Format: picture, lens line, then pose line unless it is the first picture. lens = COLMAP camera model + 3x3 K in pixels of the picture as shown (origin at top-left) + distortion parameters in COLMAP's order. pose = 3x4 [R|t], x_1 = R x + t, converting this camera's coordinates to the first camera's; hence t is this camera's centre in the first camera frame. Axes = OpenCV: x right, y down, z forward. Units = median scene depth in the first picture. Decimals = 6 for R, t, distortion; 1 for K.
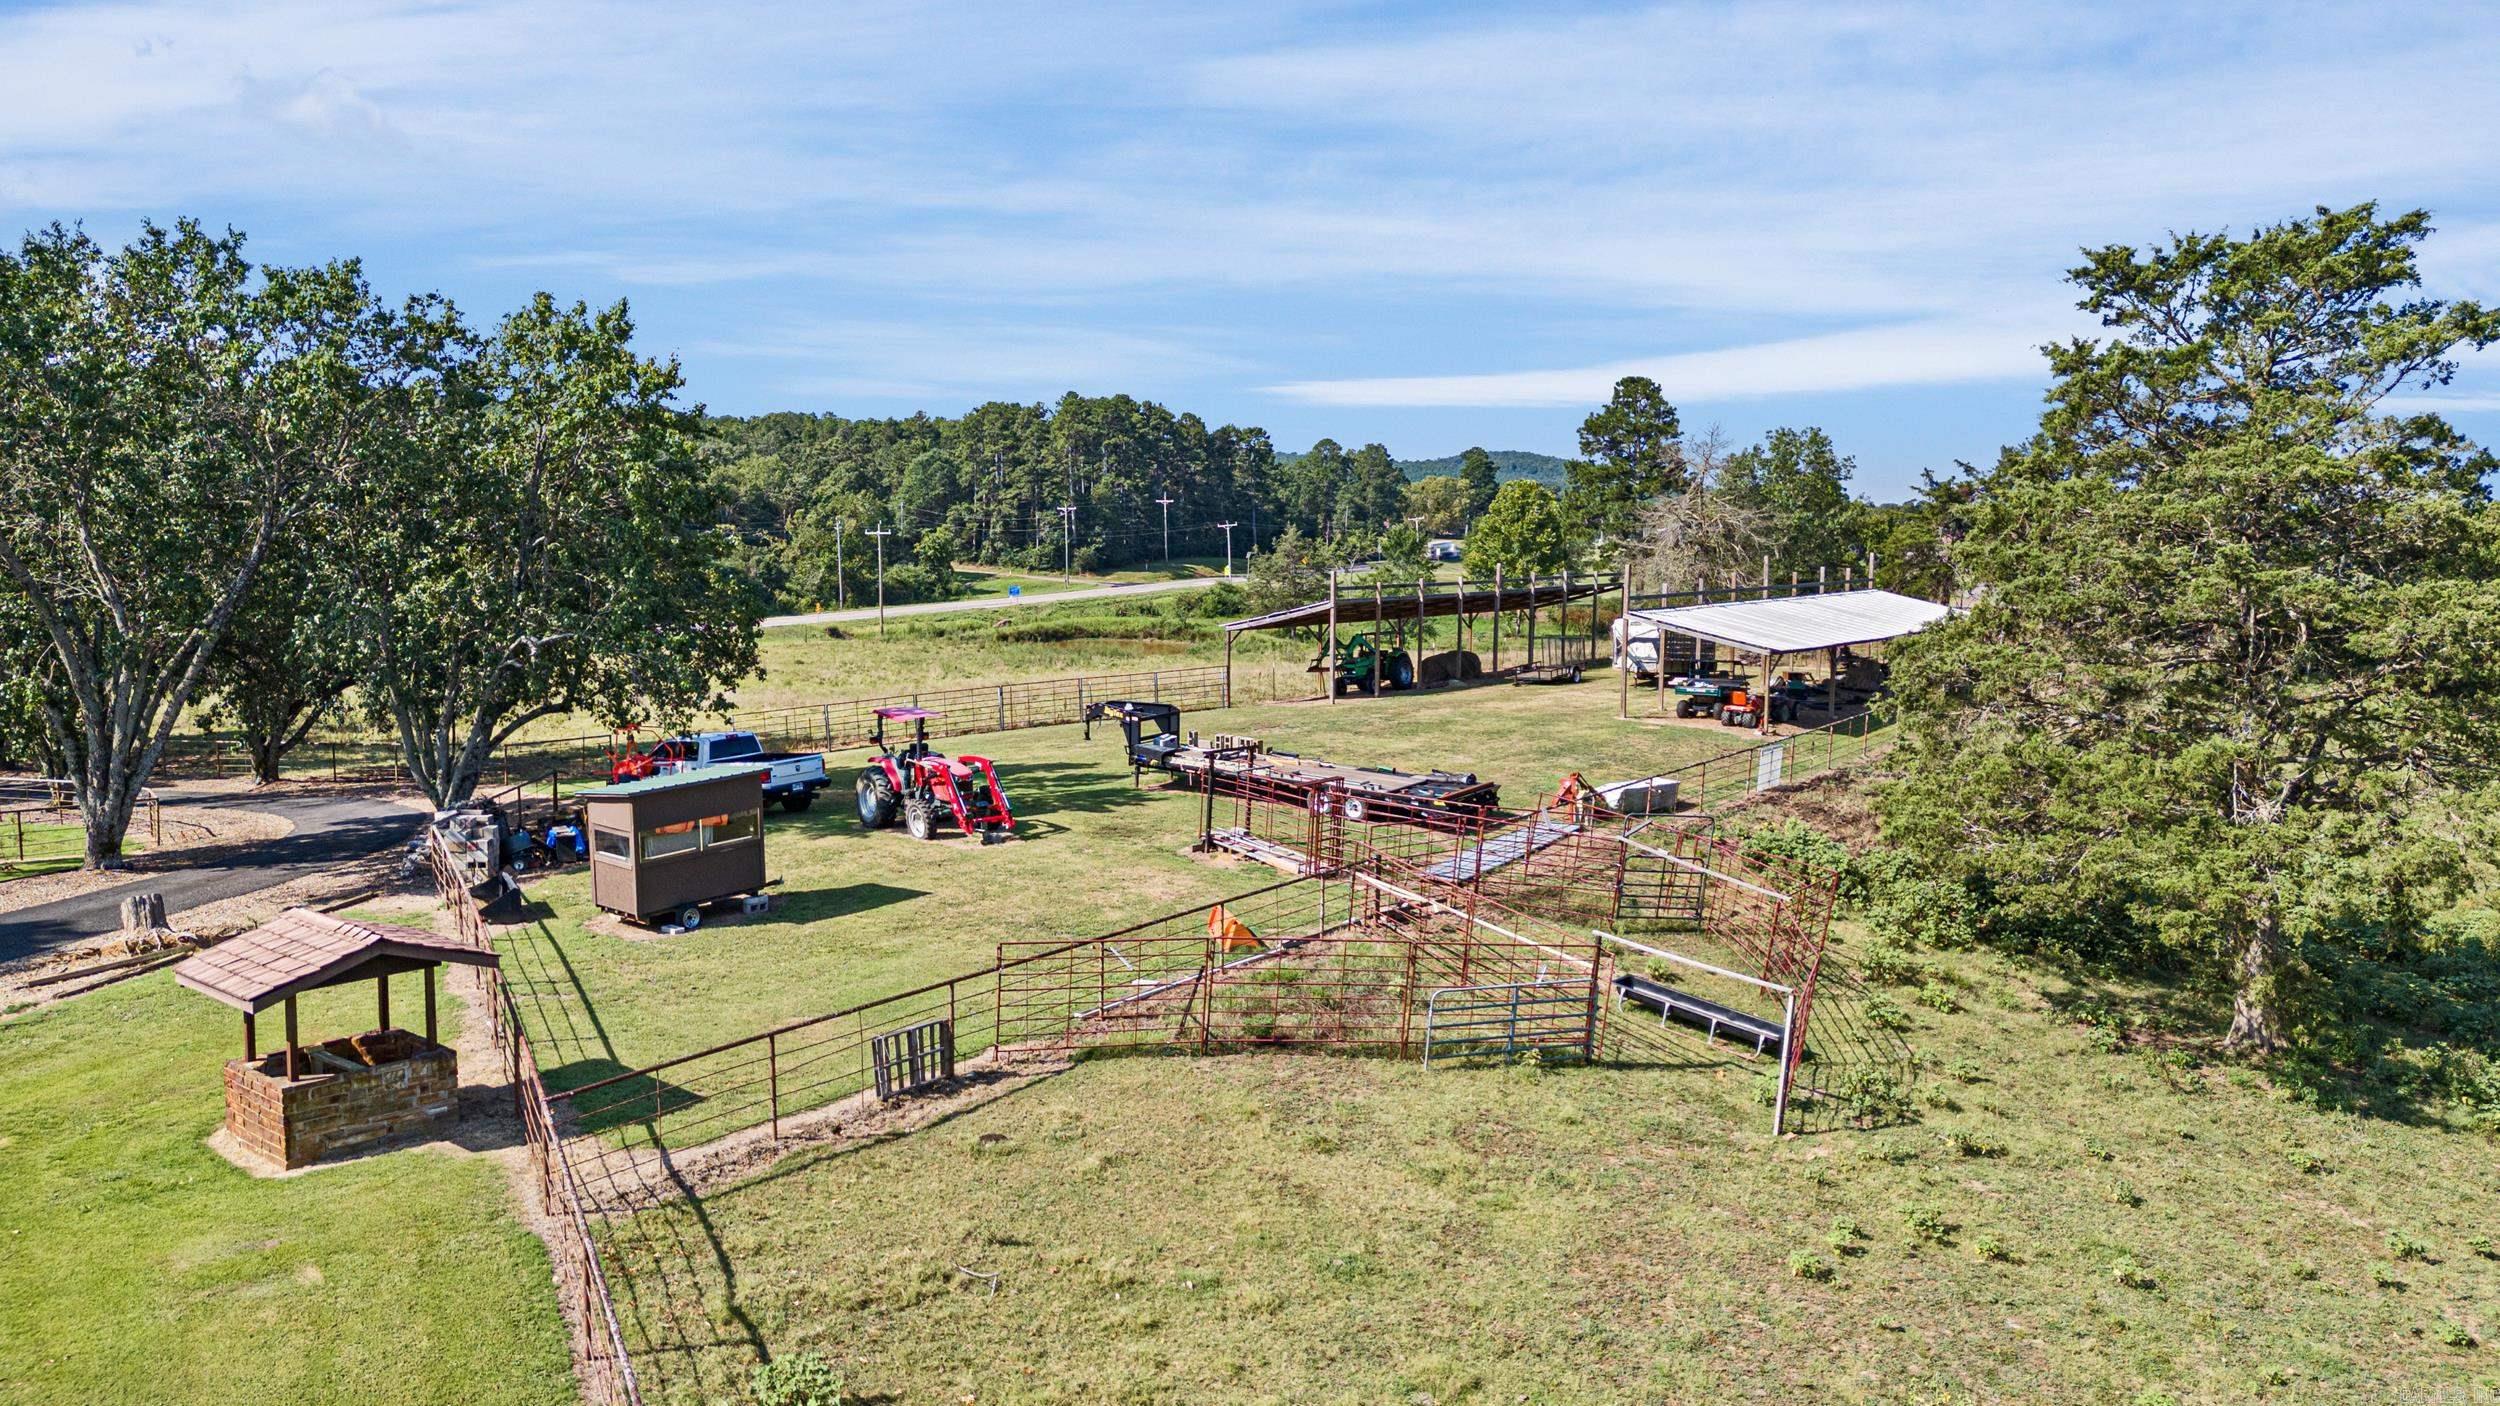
lens RADIAL K [[1771.3, 0, 1241.7], [0, 1771.3, 713.4], [0, 0, 1]] dist [0.049096, -0.032855]
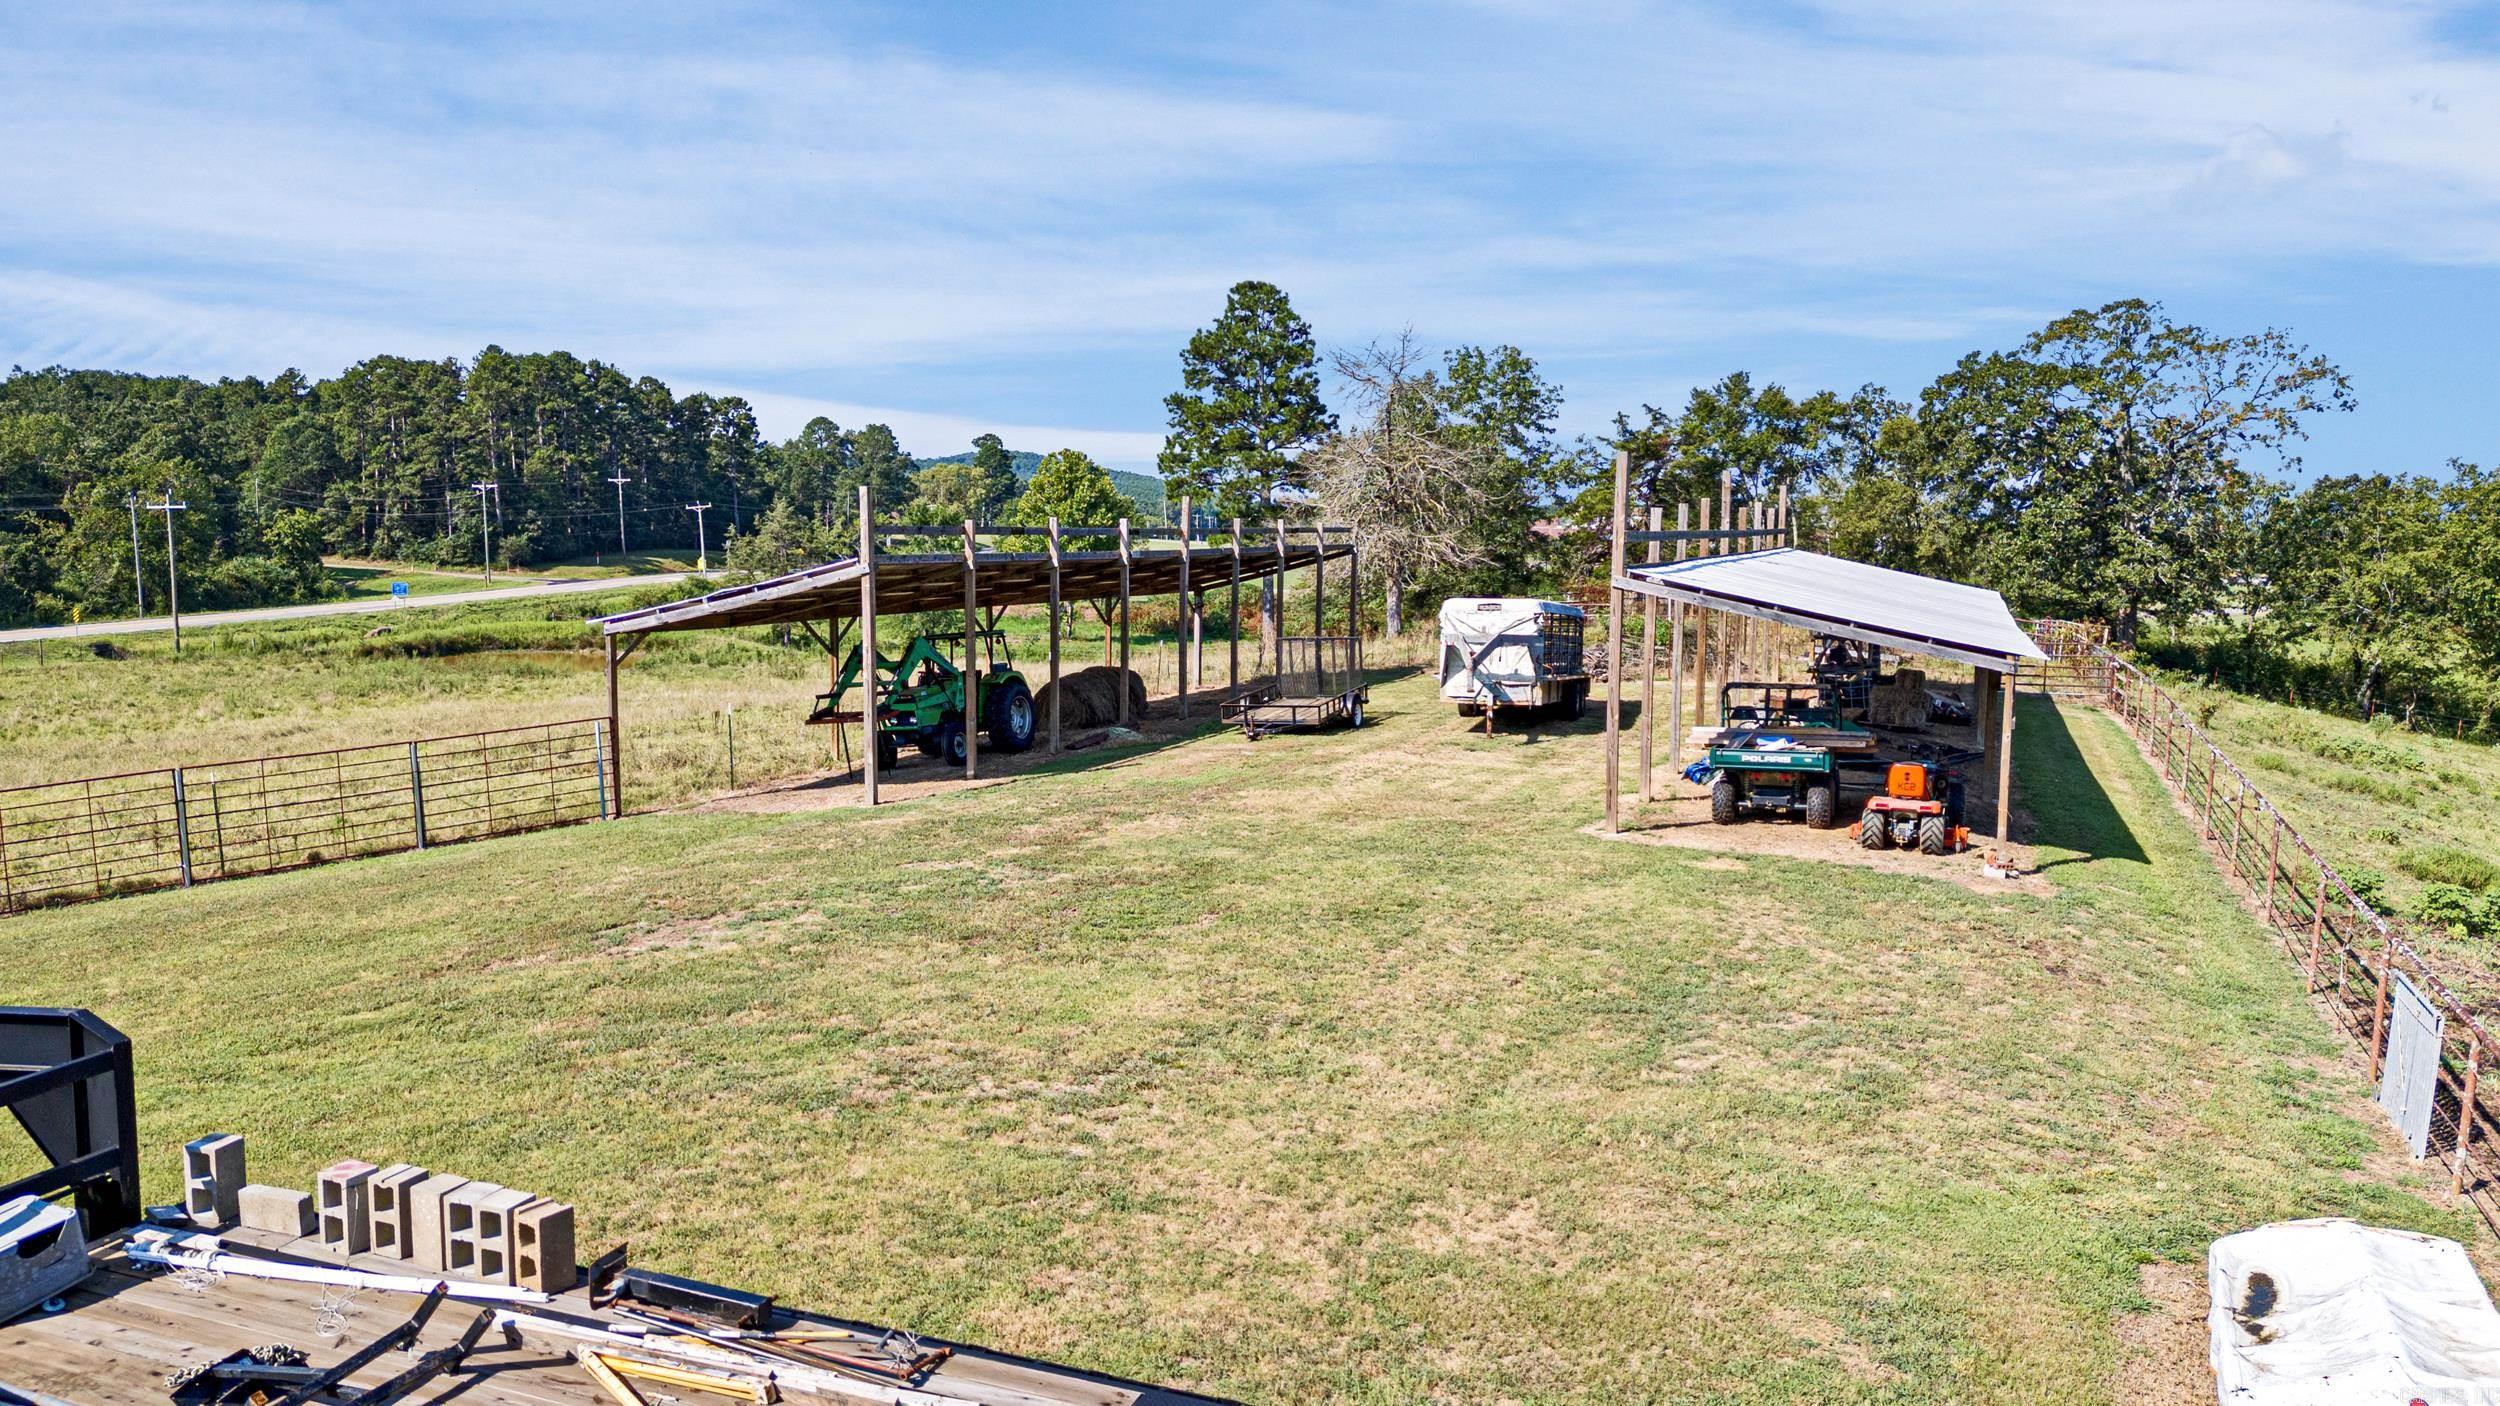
lens RADIAL K [[1771.3, 0, 1248.5], [0, 1771.3, 724.0], [0, 0, 1]] dist [0.049096, -0.032855]
pose [[0.960660, -0.030987, 0.275994, 0.005398], [0.029833, 0.999520, 0.008380, -0.006623], [-0.276121, 0.000183, 0.961123, 0.148703]]
